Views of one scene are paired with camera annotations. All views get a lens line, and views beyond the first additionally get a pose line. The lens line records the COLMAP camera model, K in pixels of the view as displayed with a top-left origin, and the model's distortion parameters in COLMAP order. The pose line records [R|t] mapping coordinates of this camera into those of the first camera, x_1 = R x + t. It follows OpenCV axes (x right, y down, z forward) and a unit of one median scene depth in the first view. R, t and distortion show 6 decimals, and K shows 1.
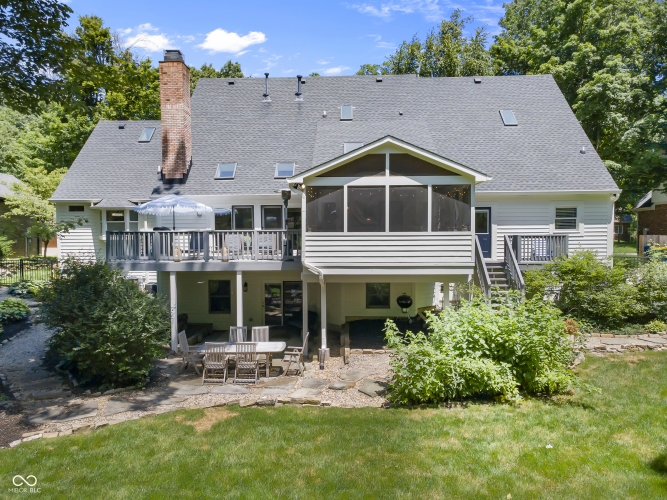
lens RADIAL K [[487.2, 0, 333.5], [0, 487.2, 250.0], [0, 0, 1]] dist [0.007048, 0.073499]
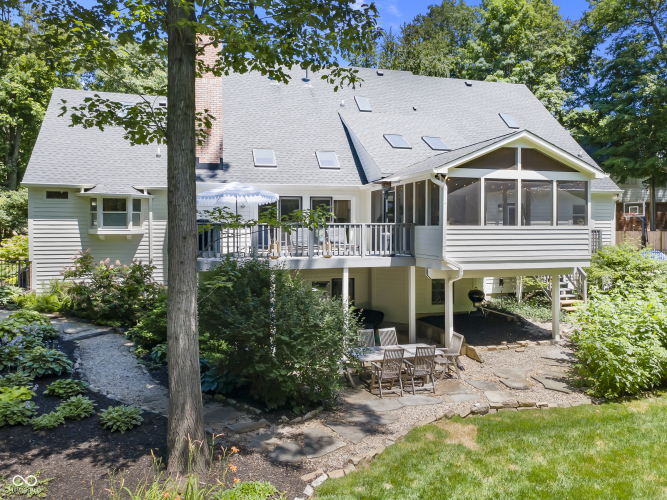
lens RADIAL K [[493.7, 0, 337.3], [0, 493.7, 228.6], [0, 0, 1]] dist [0.038797, 0.005477]
pose [[0.951683, 0.005294, 0.307038, -0.558133], [0.006096, 0.999329, -0.036126, 0.003370], [-0.307023, 0.036253, 0.951011, 0.148672]]
